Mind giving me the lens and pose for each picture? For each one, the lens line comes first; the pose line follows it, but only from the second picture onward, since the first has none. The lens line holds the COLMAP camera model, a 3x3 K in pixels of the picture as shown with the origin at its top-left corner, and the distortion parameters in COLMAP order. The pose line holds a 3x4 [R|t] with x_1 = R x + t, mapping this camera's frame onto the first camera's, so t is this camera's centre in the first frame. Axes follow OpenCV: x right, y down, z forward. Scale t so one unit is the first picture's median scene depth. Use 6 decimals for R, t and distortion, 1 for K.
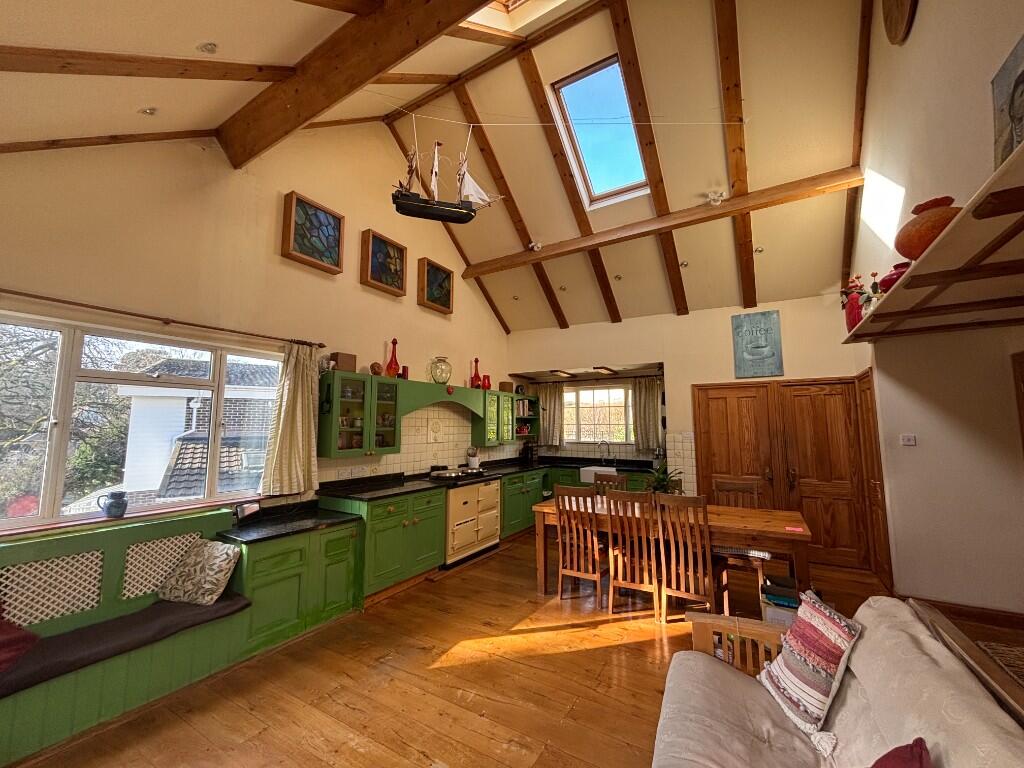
lens RADIAL K [[409.4, 0, 510.4], [0, 409.4, 381.4], [0, 0, 1]] dist [-0.011182, 0.000358]
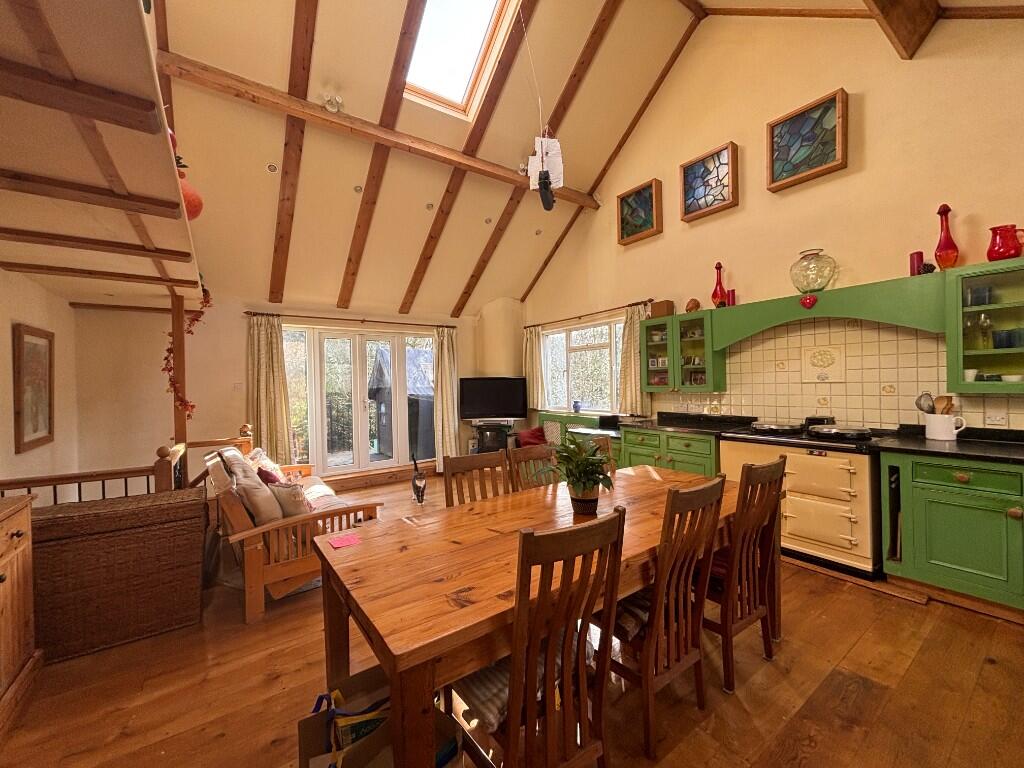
lens RADIAL K [[409.4, 0, 510.5], [0, 409.4, 382.7], [0, 0, 1]] dist [-0.011182, 0.000358]
pose [[-0.399649, 0.019984, -0.916451, 0.670761], [0.131712, 0.990640, -0.035836, 0.116636], [0.907157, -0.135029, -0.398540, 0.872368]]
